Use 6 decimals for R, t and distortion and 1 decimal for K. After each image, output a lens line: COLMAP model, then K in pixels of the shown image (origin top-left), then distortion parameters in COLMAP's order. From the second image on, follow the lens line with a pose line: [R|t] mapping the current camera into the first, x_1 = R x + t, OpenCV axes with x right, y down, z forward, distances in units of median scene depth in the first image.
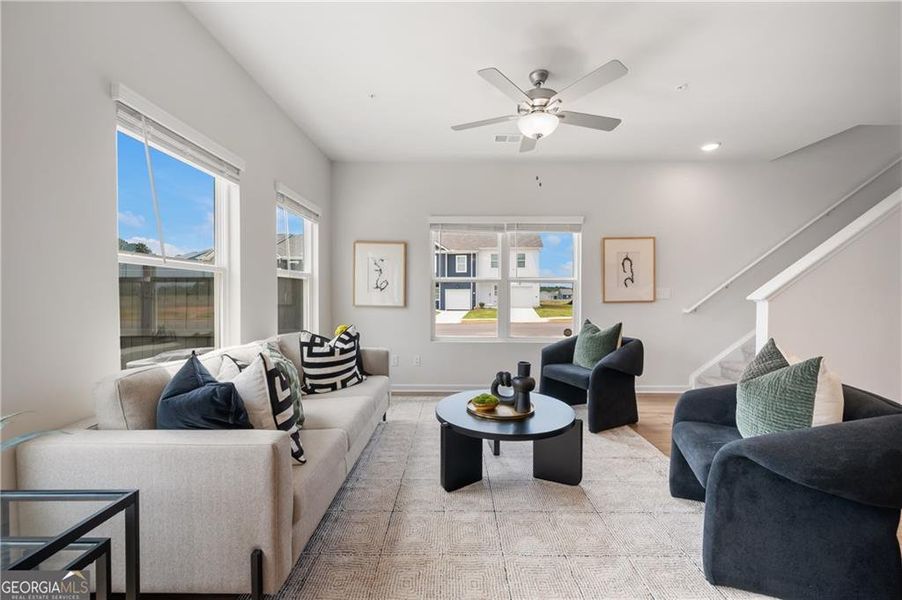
lens RADIAL K [[355.6, 0, 453.7], [0, 355.6, 300.4], [0, 0, 1]] dist [-0.001753, -0.000308]
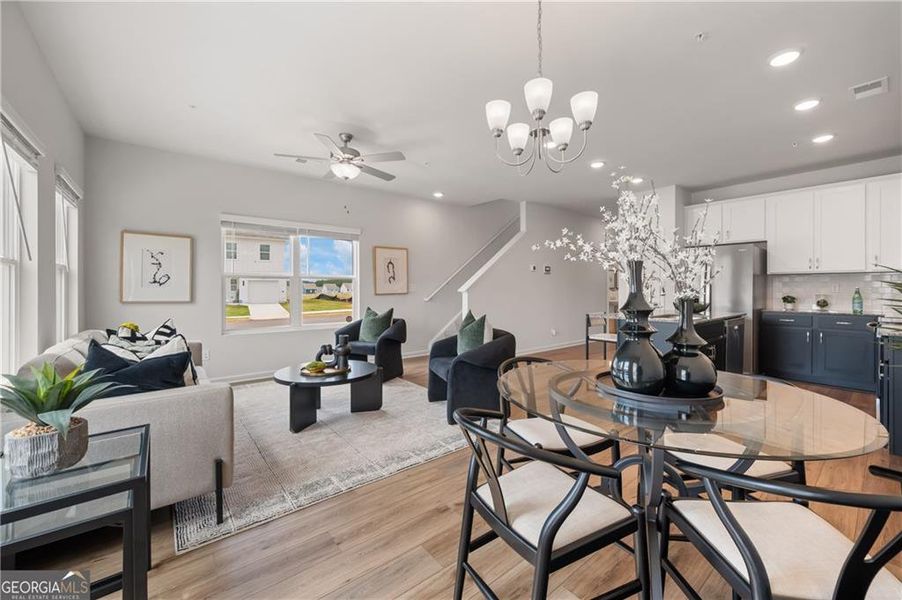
lens RADIAL K [[358.3, 0, 454.1], [0, 358.3, 288.2], [0, 0, 1]] dist [0.000011, -0.000046]
pose [[0.770429, -0.002512, 0.637521, -0.331998], [0.013999, 0.999818, -0.012979, 0.004834], [-0.637373, 0.018924, 0.770323, -0.363905]]
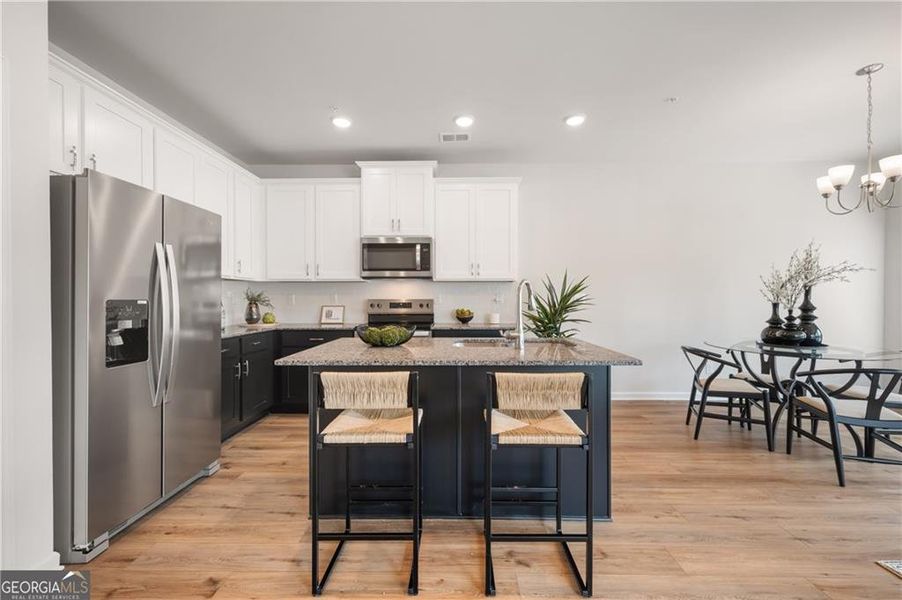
lens RADIAL K [[360.7, 0, 453.9], [0, 360.7, 299.9], [0, 0, 1]] dist [0.000098, 0.000395]
pose [[-0.999998, -0.001247, 0.001288, 1.286460], [-0.001216, 0.999714, 0.023879, -0.017569], [-0.001318, 0.023877, -0.999714, 0.980928]]
